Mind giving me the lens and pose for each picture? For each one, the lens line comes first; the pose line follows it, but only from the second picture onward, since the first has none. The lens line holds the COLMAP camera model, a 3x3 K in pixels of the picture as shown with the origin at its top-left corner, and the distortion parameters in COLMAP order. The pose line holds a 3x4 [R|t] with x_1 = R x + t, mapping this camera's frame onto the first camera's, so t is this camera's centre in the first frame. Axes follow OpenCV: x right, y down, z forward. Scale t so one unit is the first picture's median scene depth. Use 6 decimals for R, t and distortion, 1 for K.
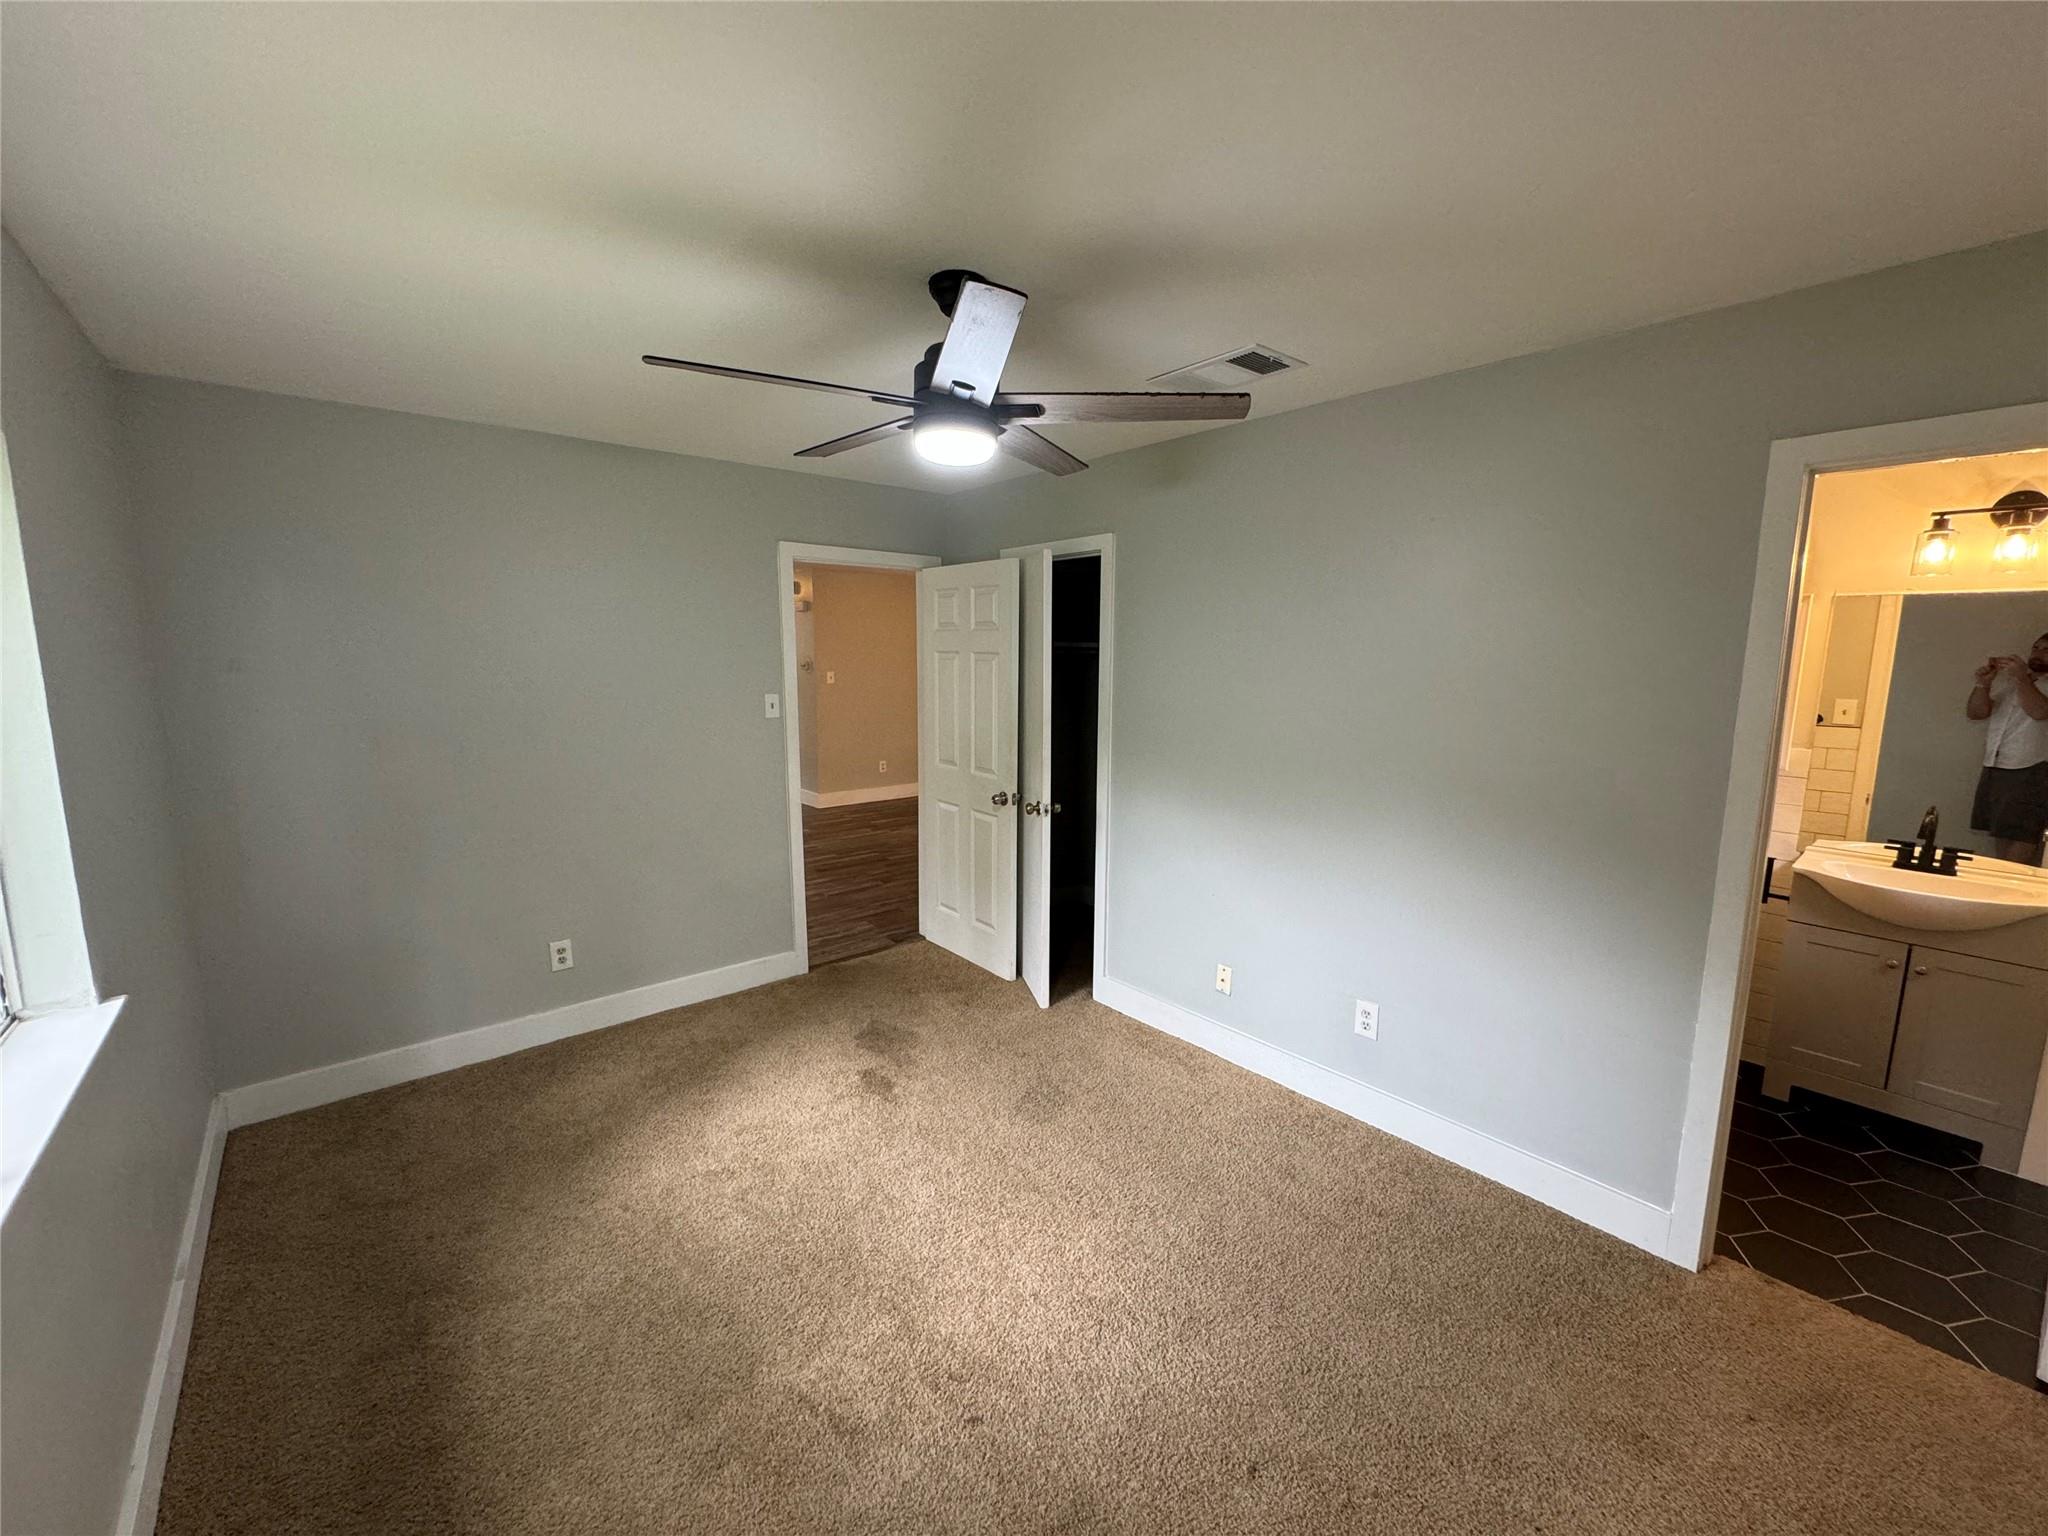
lens RADIAL K [[819.4, 0, 1021.4], [0, 819.4, 764.7], [0, 0, 1]] dist [-0.004348, 0.000717]
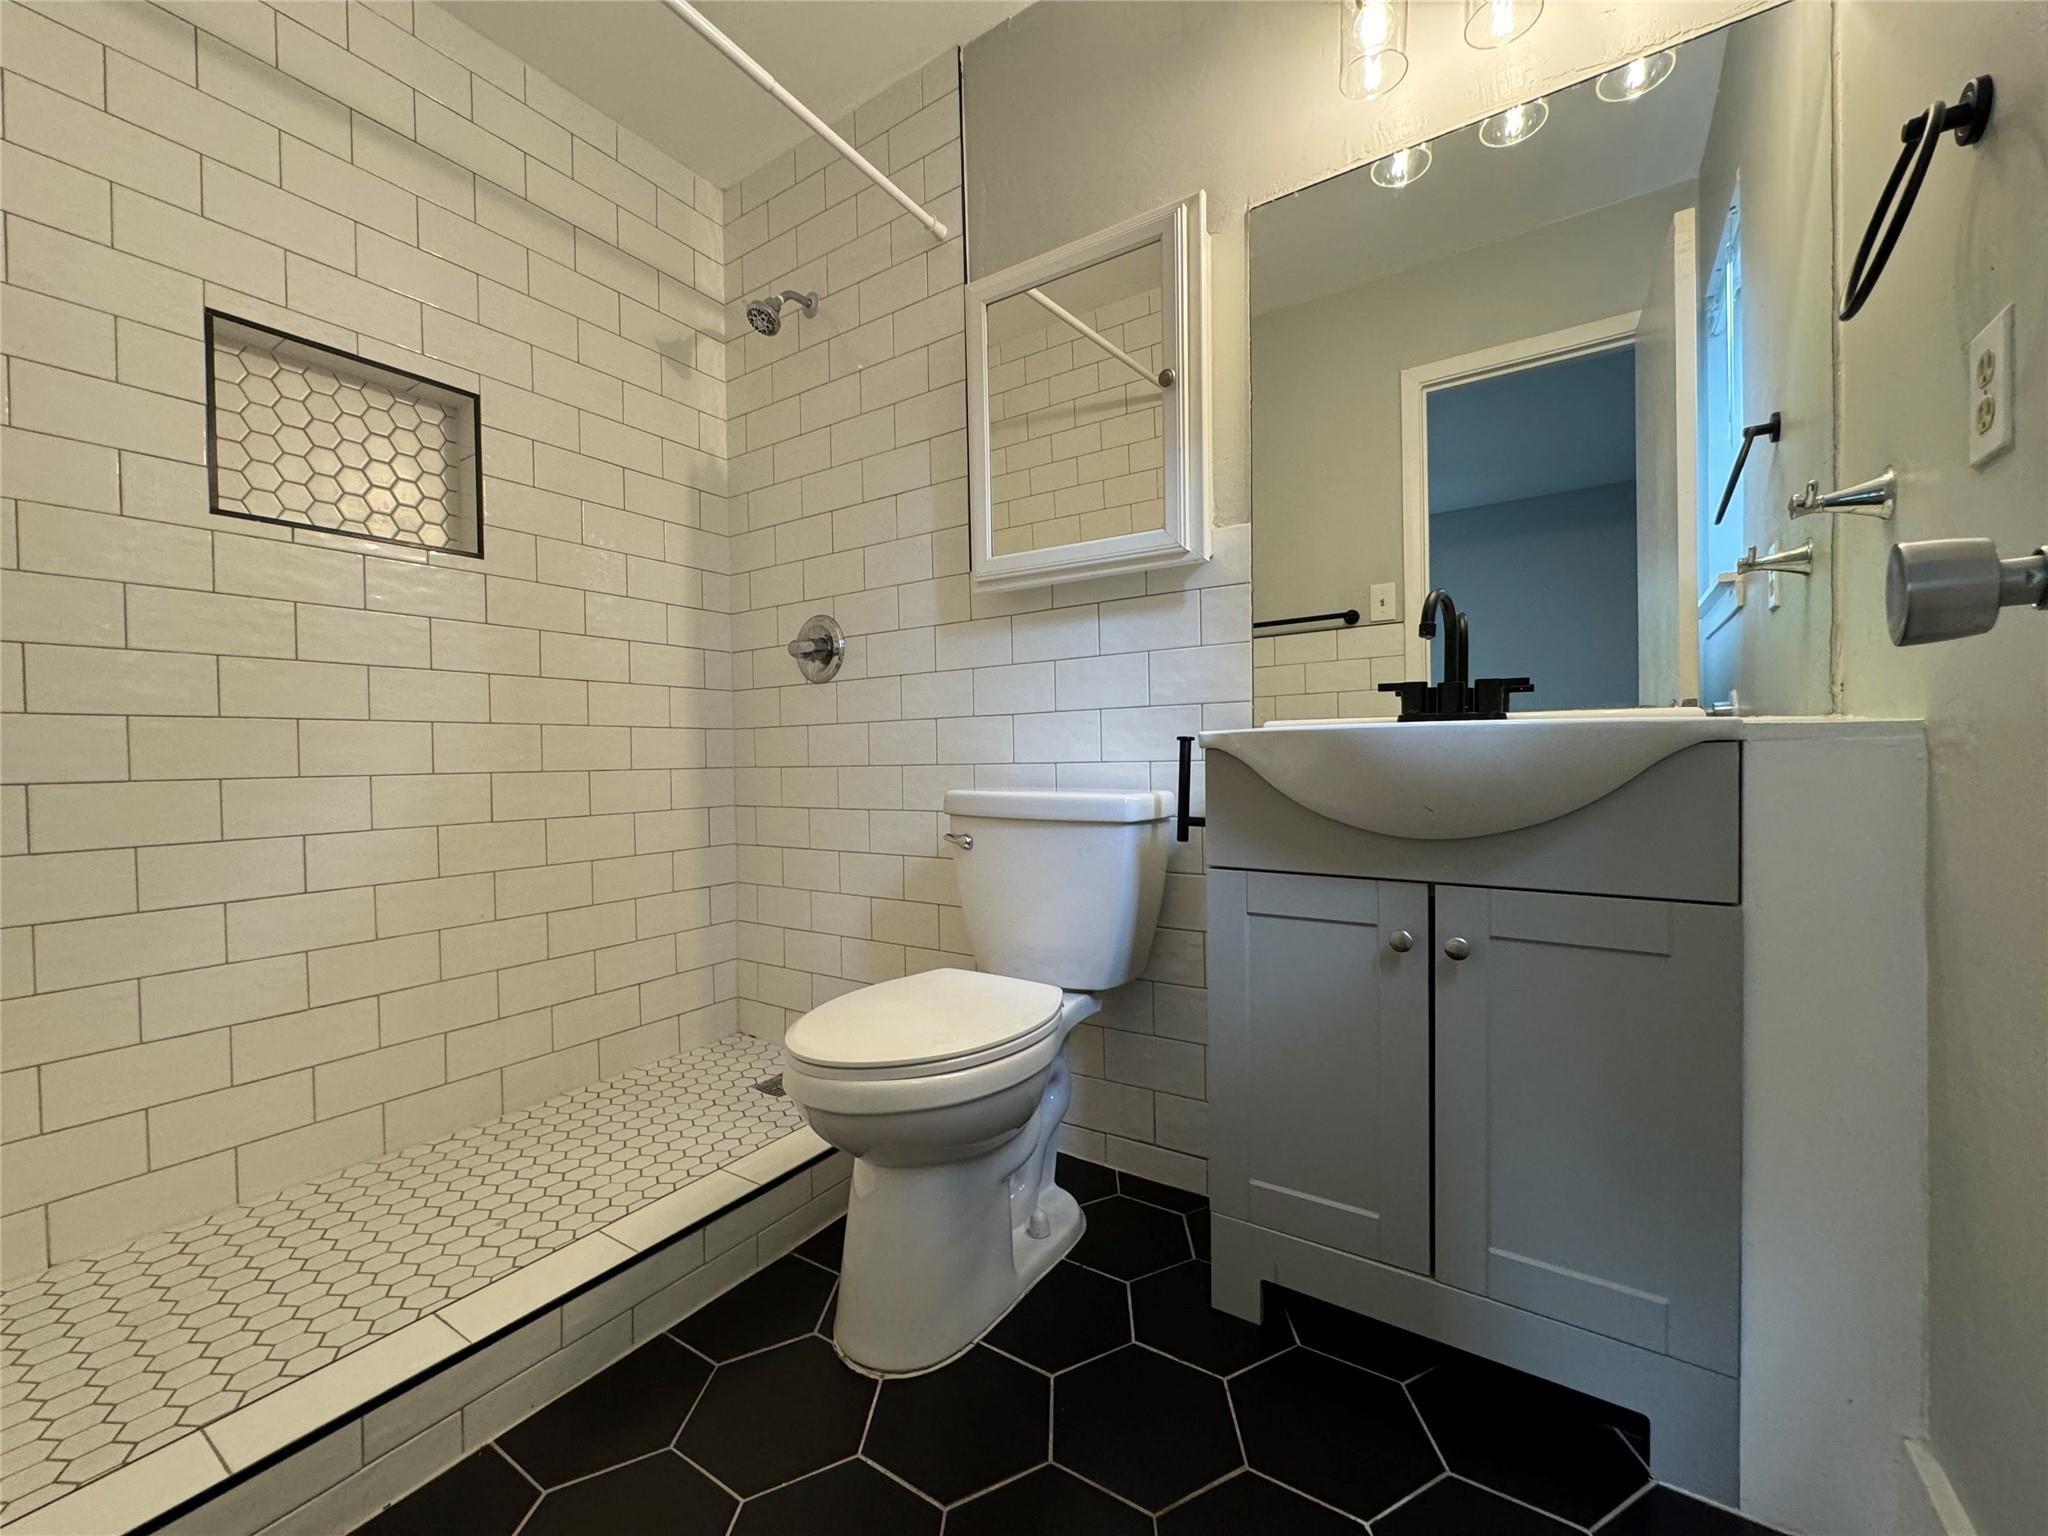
lens RADIAL K [[819.4, 0, 1024.8], [0, 819.4, 771.6], [0, 0, 1]] dist [-0.004348, 0.000717]
pose [[0.961558, -0.022610, 0.273669, 0.792005], [0.056634, 0.991507, -0.117072, 0.200405], [-0.268698, 0.128070, 0.954672, 0.668477]]
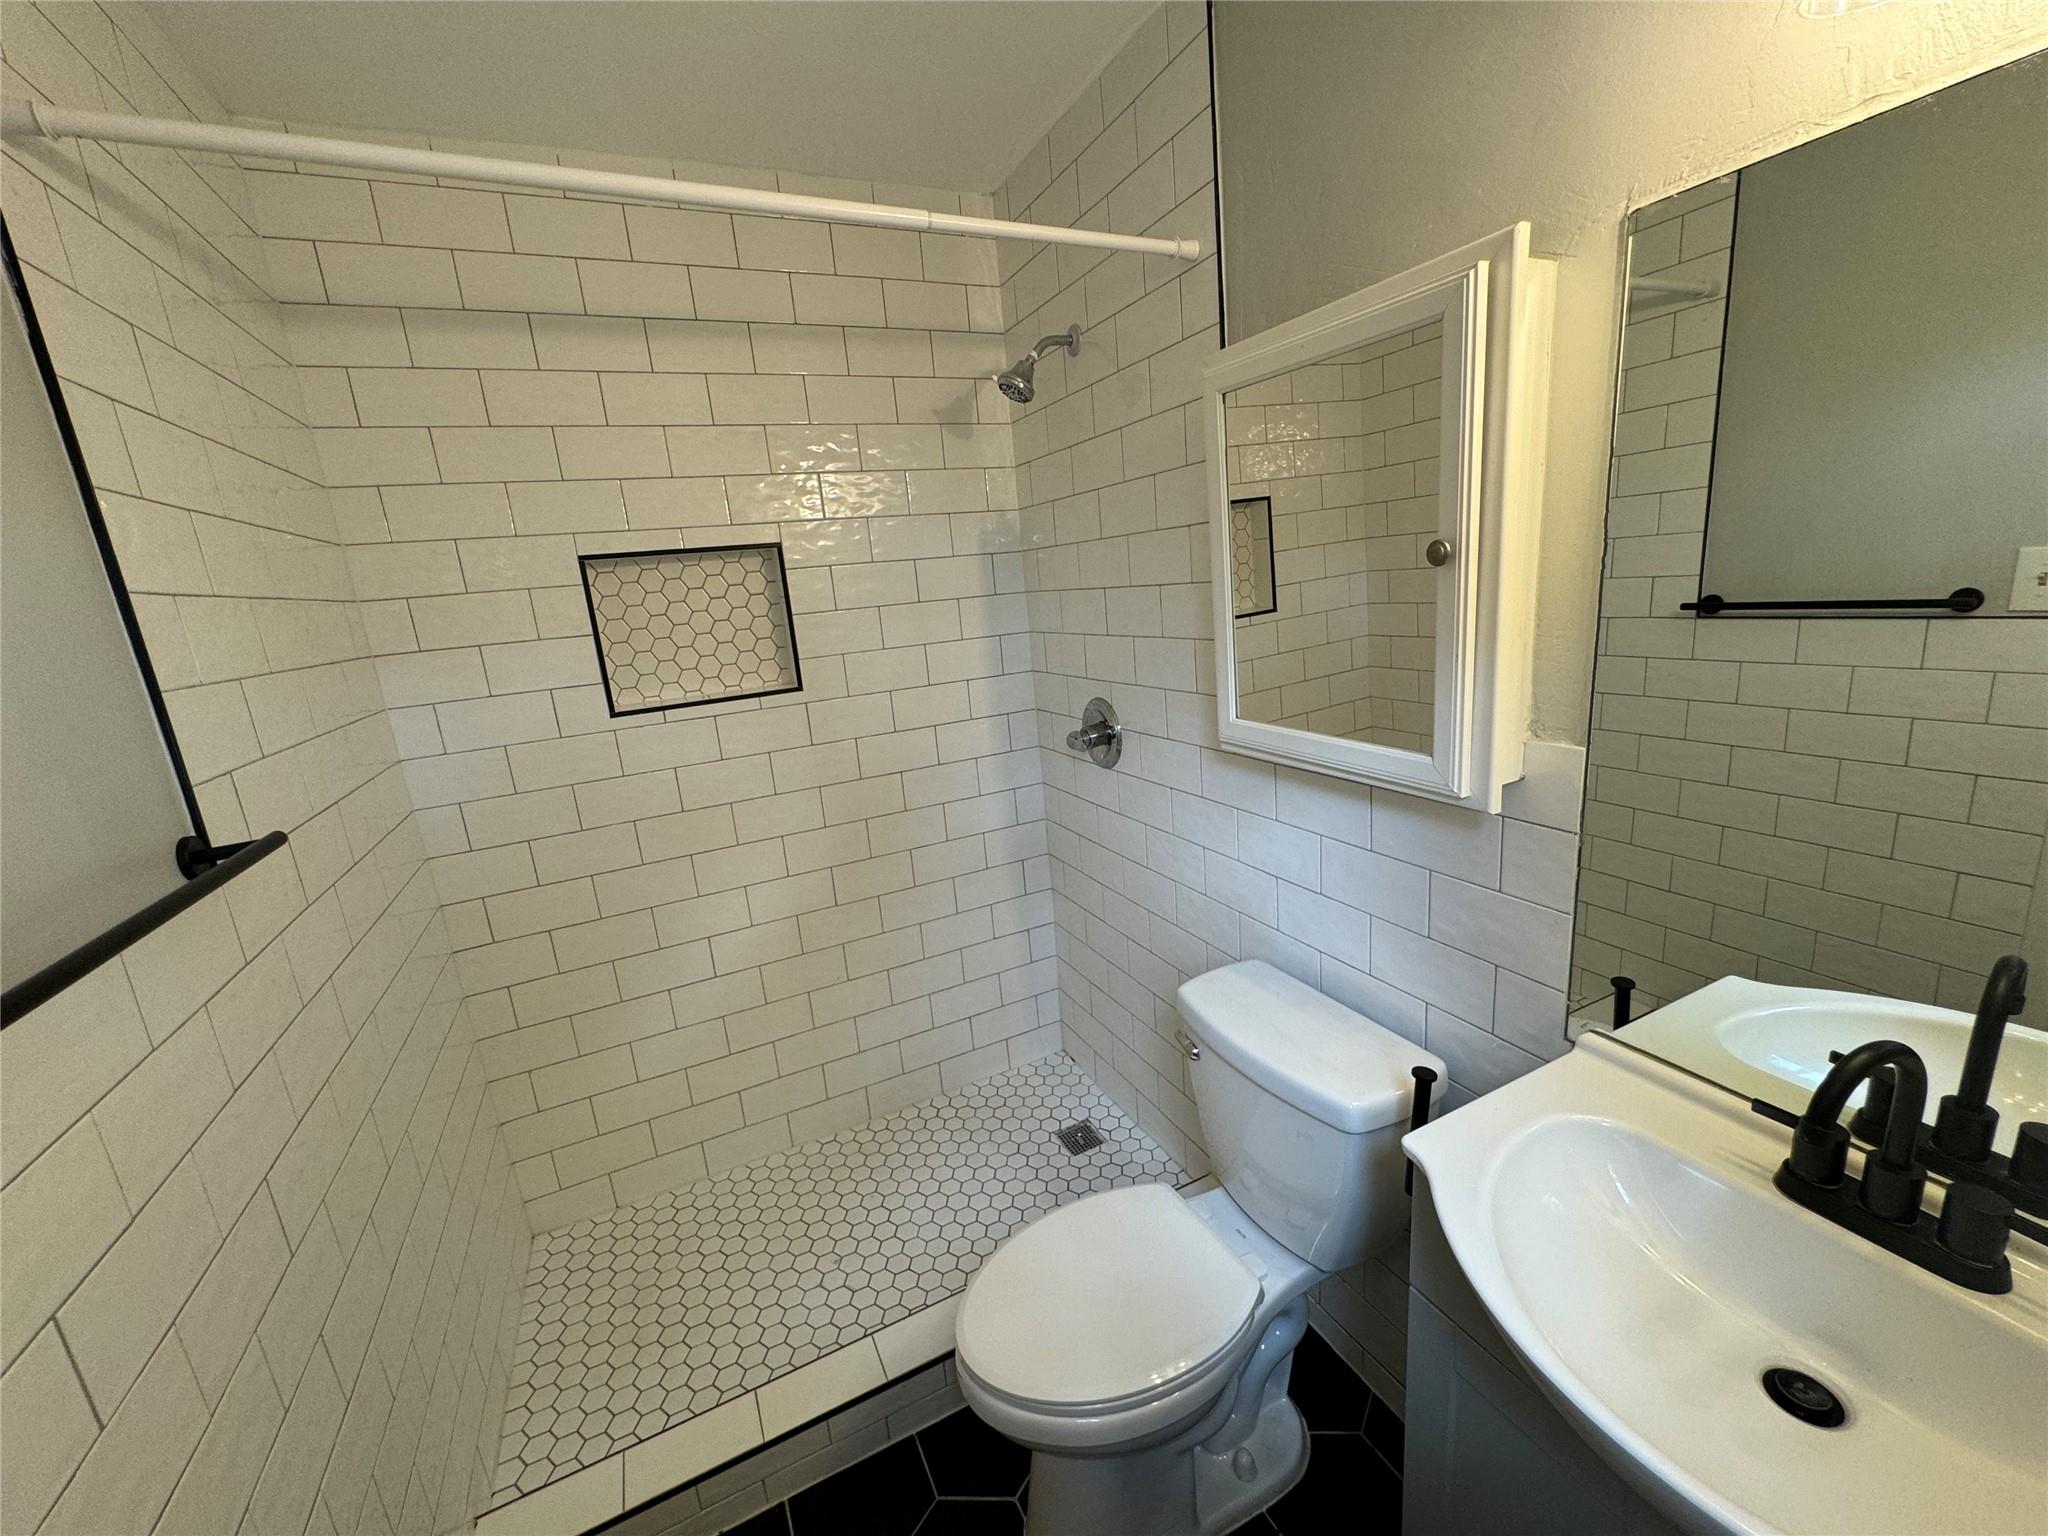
lens RADIAL K [[819.4, 0, 1024.3], [0, 819.4, 770.4], [0, 0, 1]] dist [-0.004348, 0.000717]
pose [[0.962166, -0.024781, -0.271336, 0.949454], [0.052797, 0.993937, 0.096442, -0.054019], [0.267301, -0.107119, 0.957641, 0.719930]]
